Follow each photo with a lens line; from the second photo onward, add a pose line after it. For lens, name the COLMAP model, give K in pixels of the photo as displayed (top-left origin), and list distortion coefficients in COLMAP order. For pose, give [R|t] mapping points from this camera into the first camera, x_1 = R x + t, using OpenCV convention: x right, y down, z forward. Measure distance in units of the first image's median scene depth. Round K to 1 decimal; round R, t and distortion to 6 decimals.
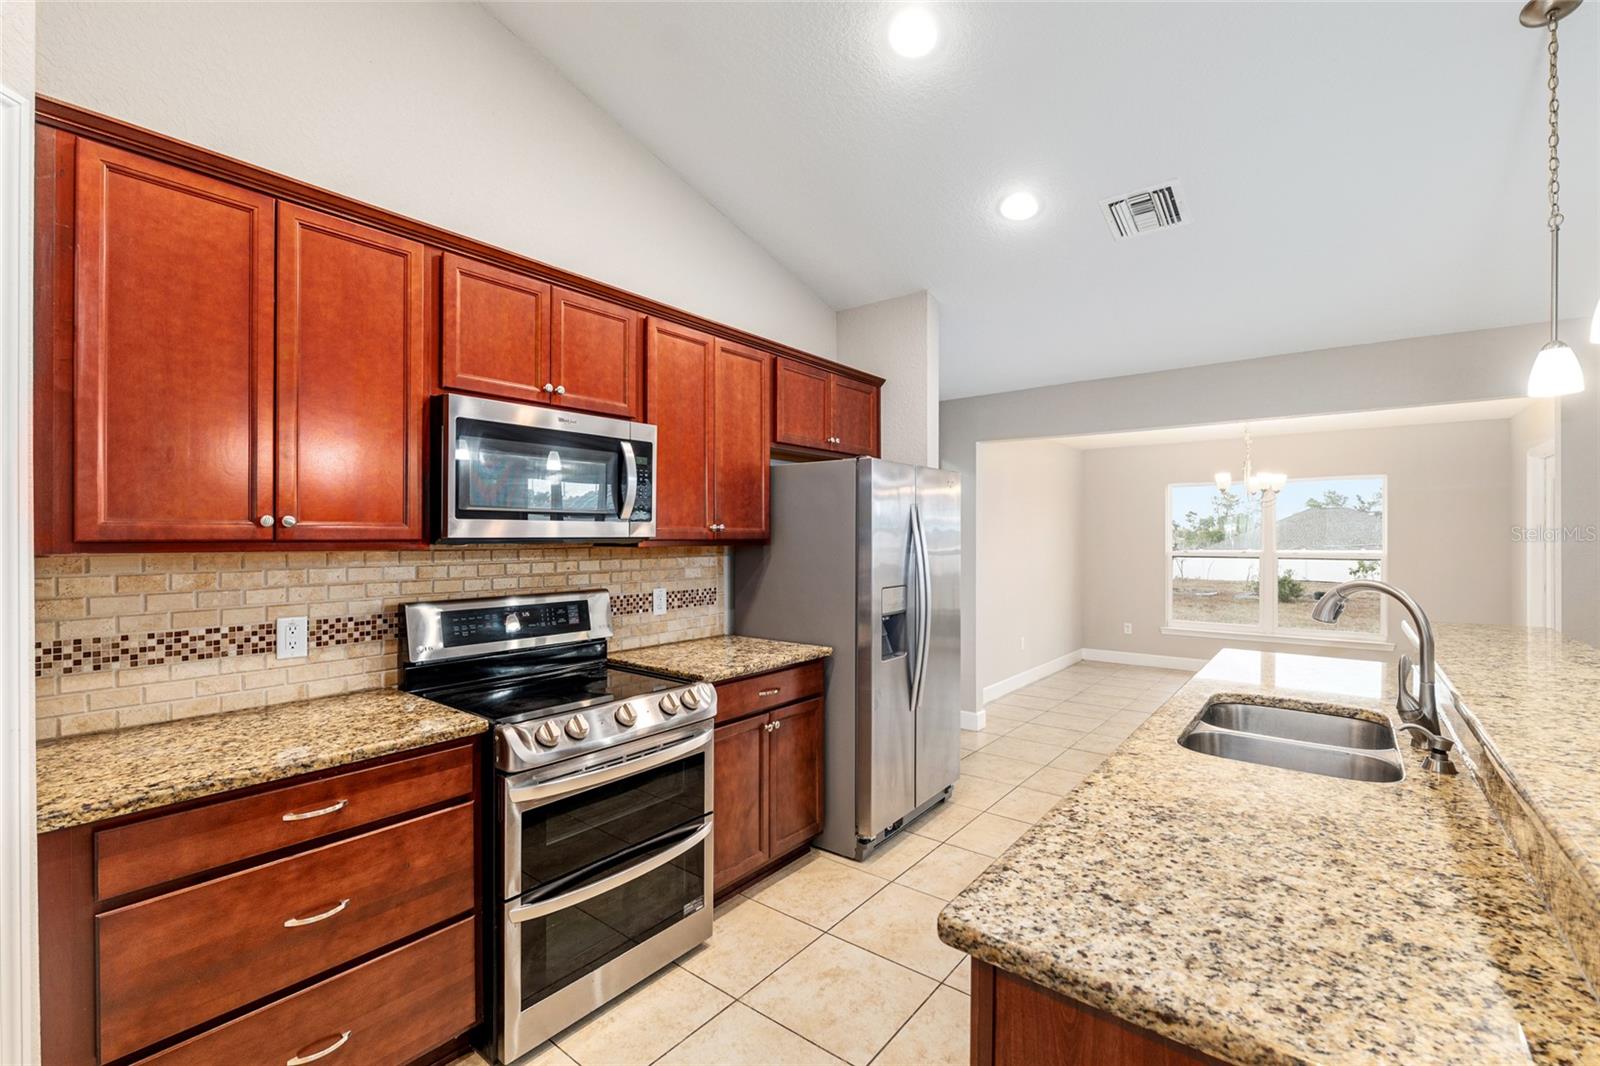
lens RADIAL K [[693.4, 0, 795.0], [0, 693.4, 537.3], [0, 0, 1]] dist [-0.004769, -0.000575]
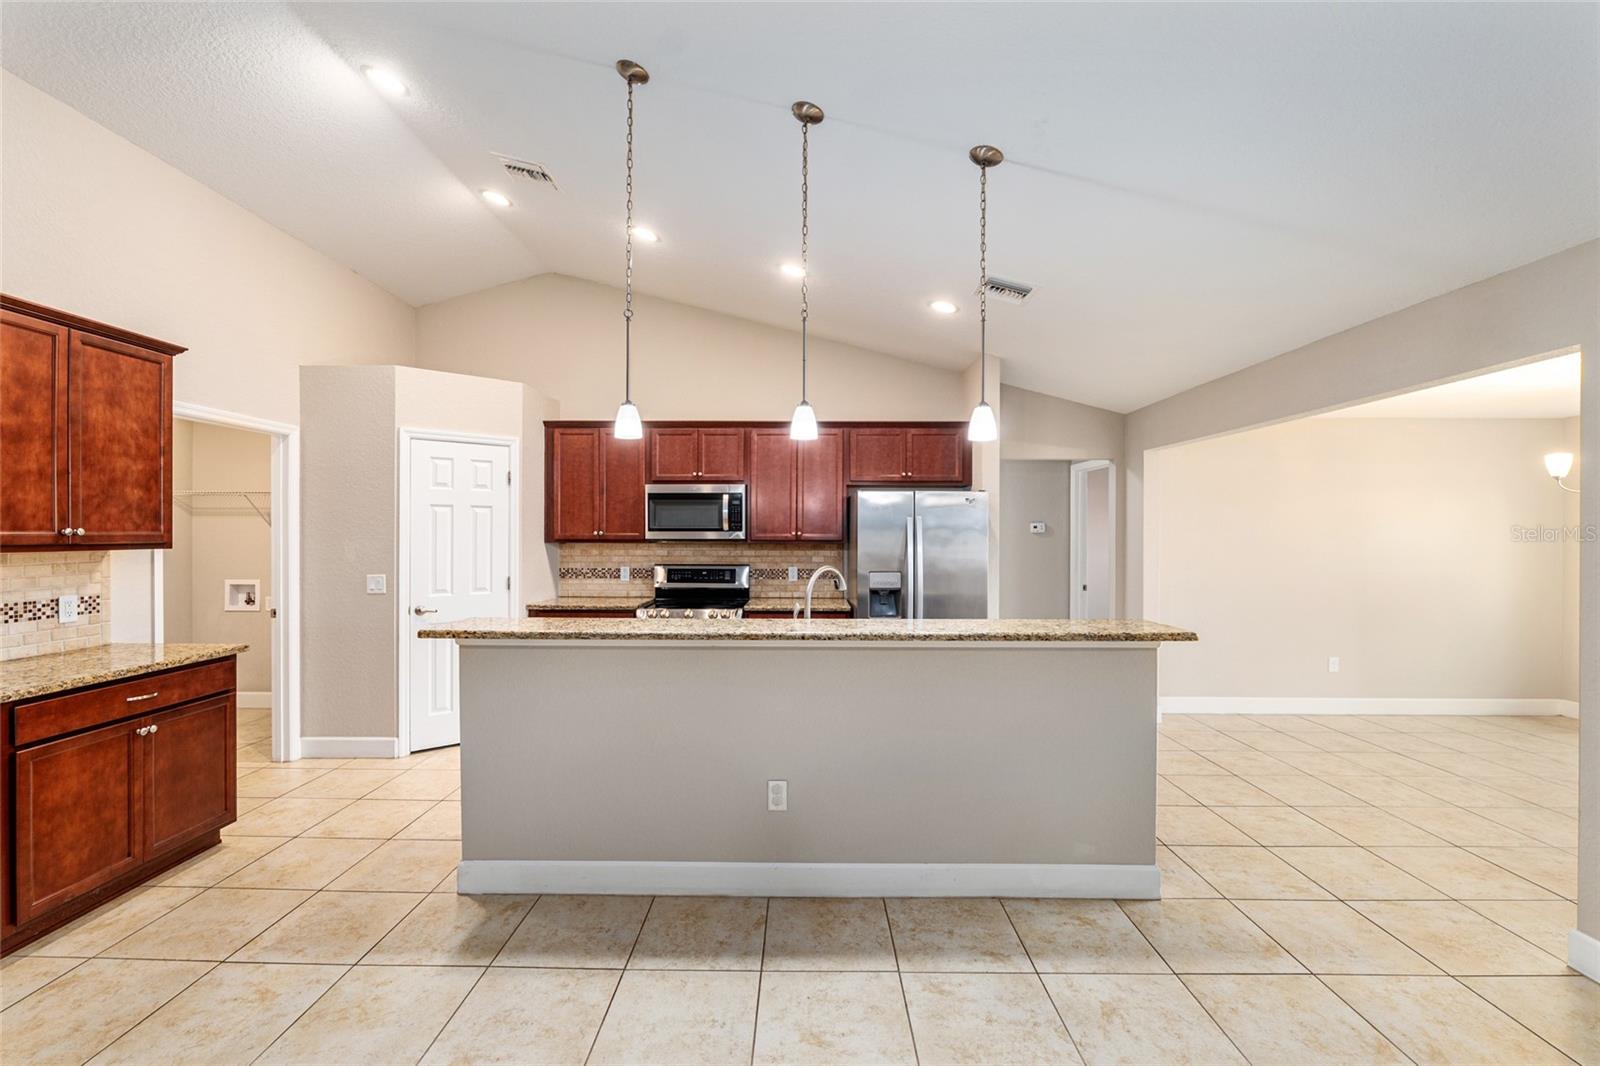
lens RADIAL K [[666.3, 0, 796.9], [0, 666.3, 534.4], [0, 0, 1]] dist [-0.009815, -0.000039]
pose [[0.613157, 0.001173, -0.789960, 1.847767], [-0.003617, 0.999993, -0.001322, -0.014457], [0.789953, 0.003668, 0.613157, -0.105536]]
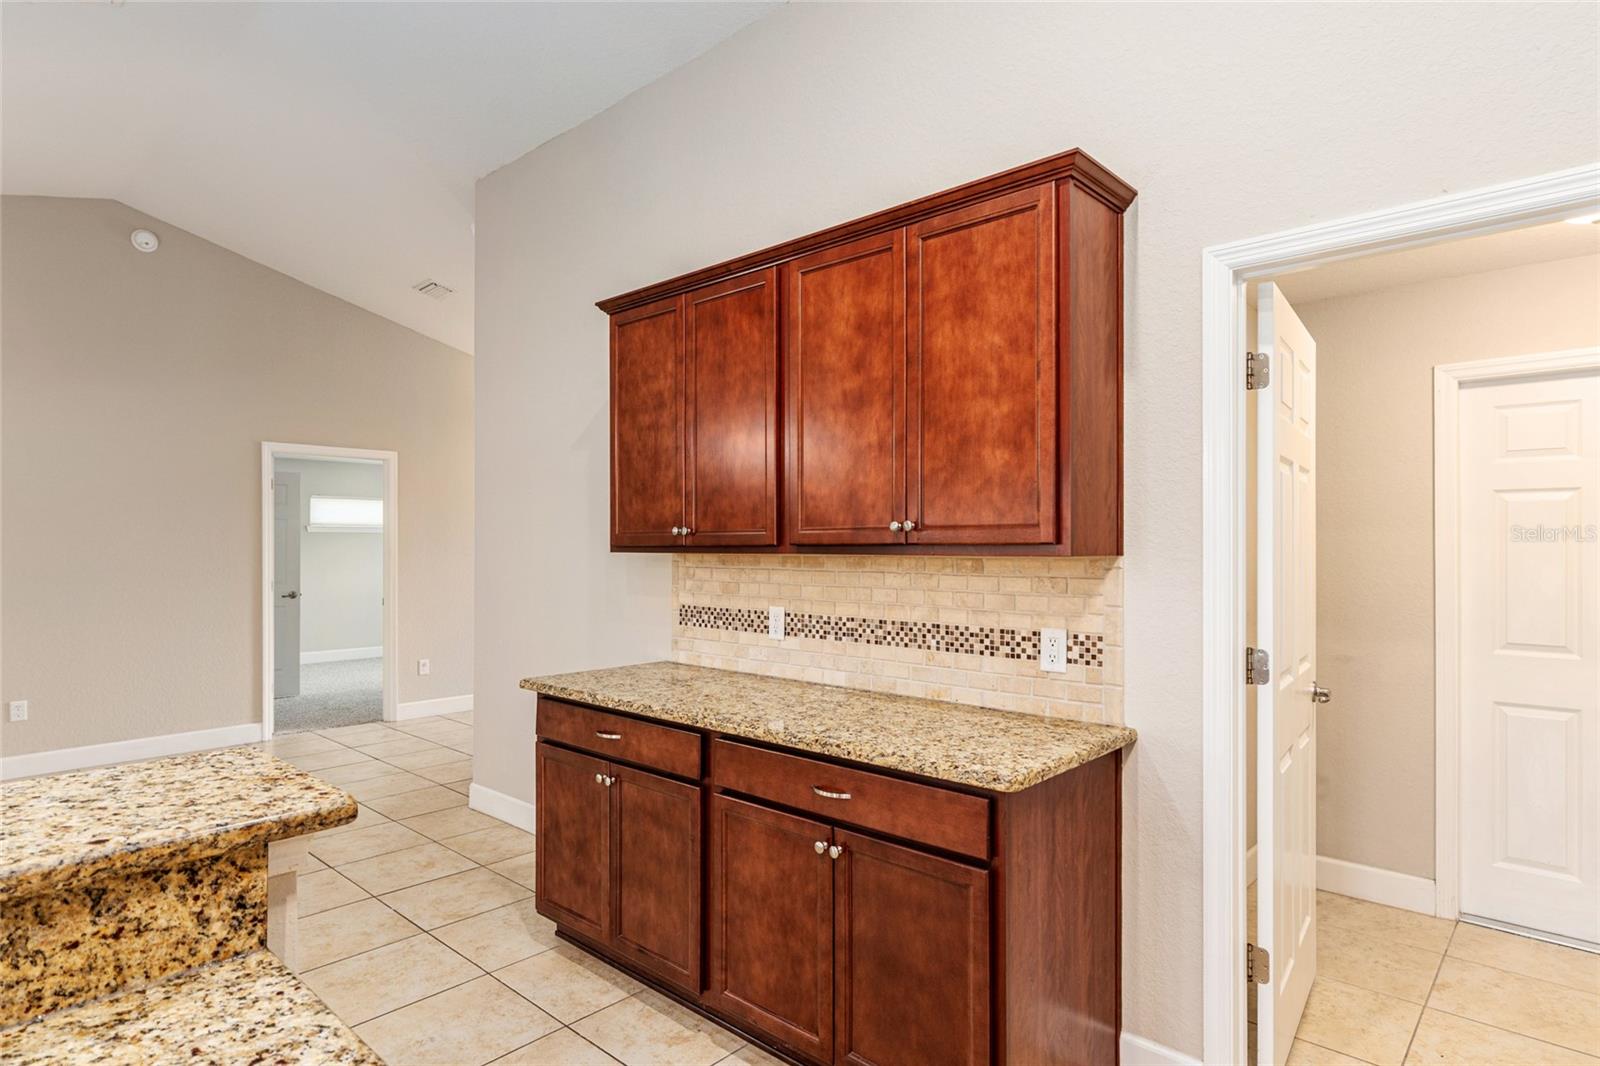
lens RADIAL K [[870.6, 0, 799.7], [0, 870.6, 542.6], [0, 0, 1]] dist [0.002541, -0.000419]
pose [[-0.997773, -0.001681, 0.066680, -0.011934], [-0.001723, 0.999998, -0.000580, 0.006674], [-0.066679, -0.000694, -0.997774, 0.734720]]
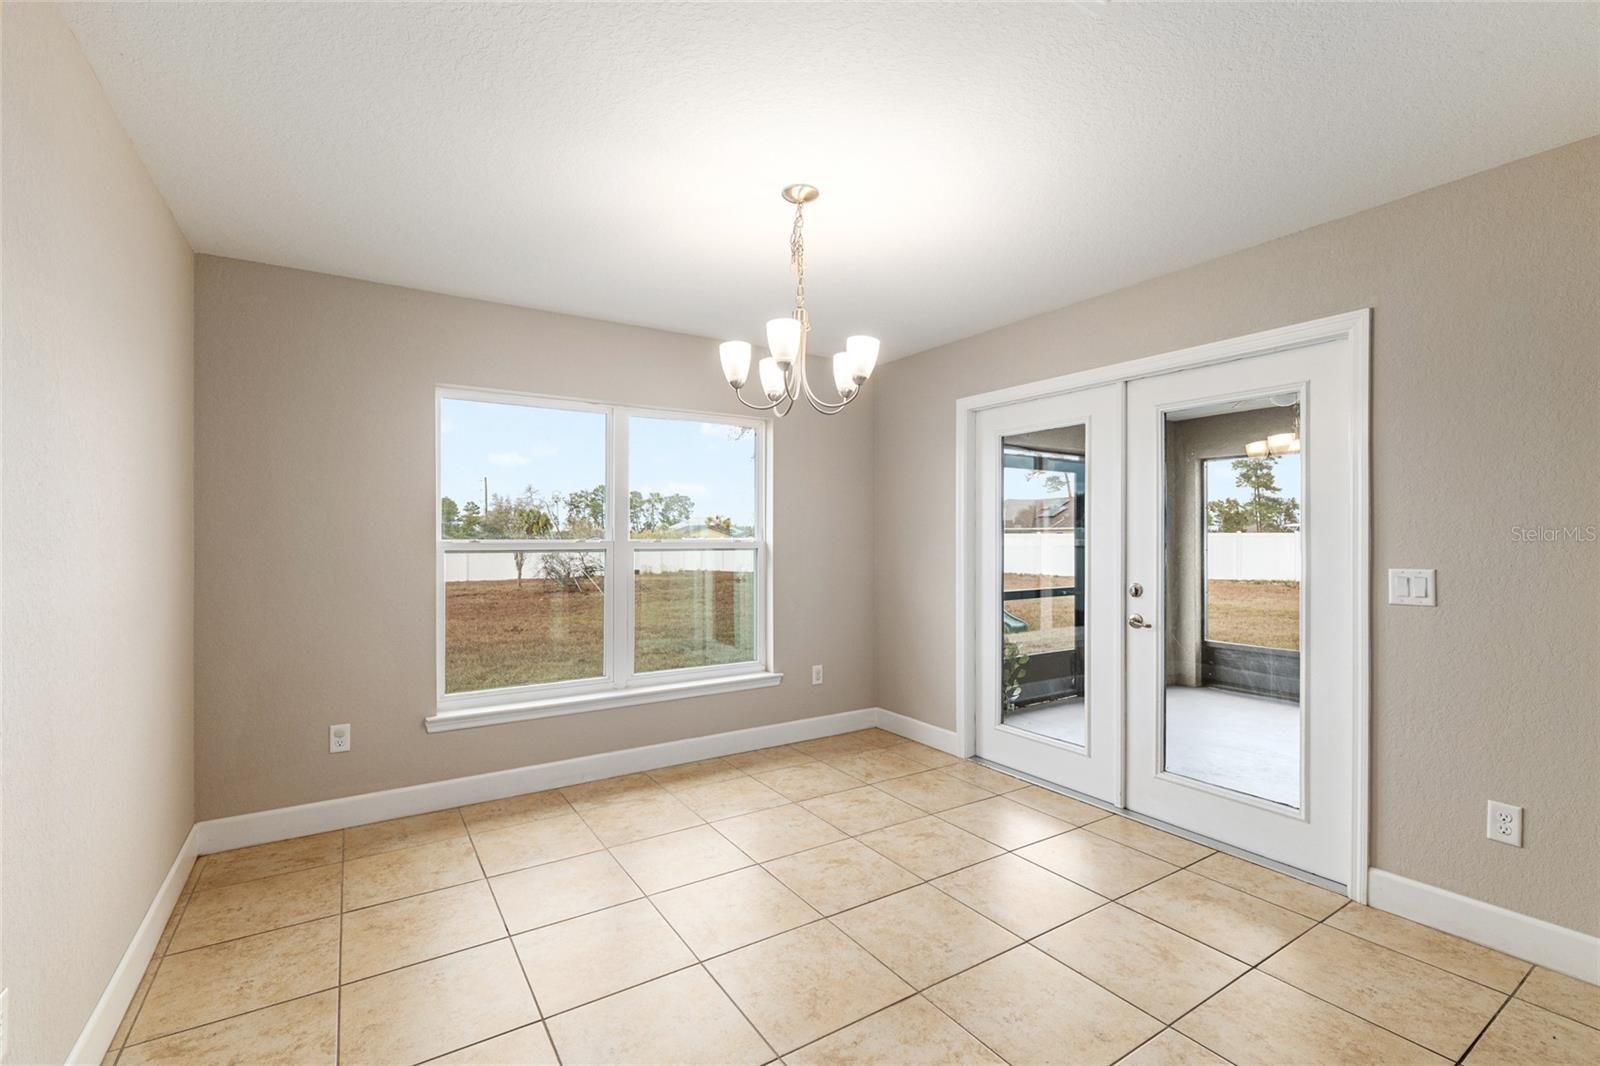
lens RADIAL K [[693.4, 0, 795.0], [0, 693.4, 537.3], [0, 0, 1]] dist [-0.004769, -0.000575]
pose [[0.319641, -0.002349, 0.947536, 0.718066], [0.004128, 0.999991, 0.001087, 0.065501], [-0.947530, 0.003564, 0.319648, 2.392927]]
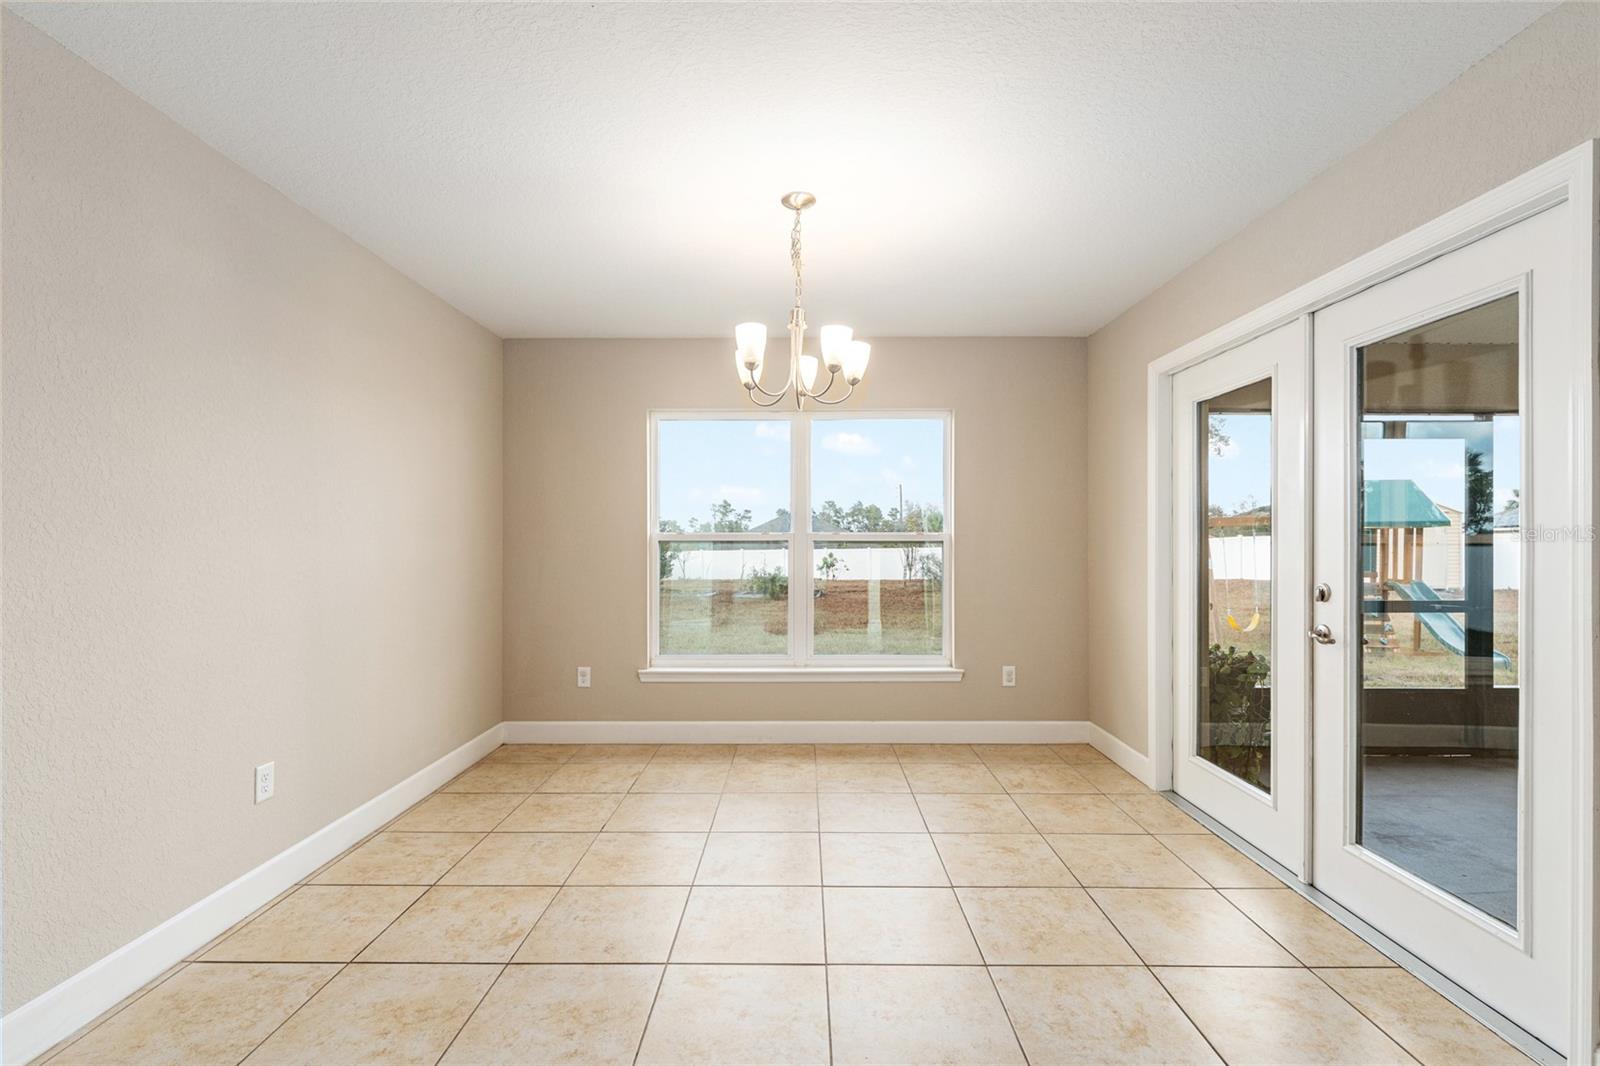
lens RADIAL K [[703.2, 0, 798.8], [0, 703.2, 537.6], [0, 0, 1]] dist [-0.000380, -0.000144]
pose [[0.783439, 0.000329, 0.621469, 1.034570], [0.004163, 0.999975, -0.005778, 0.101781], [-0.621455, 0.007114, 0.783418, 1.774791]]
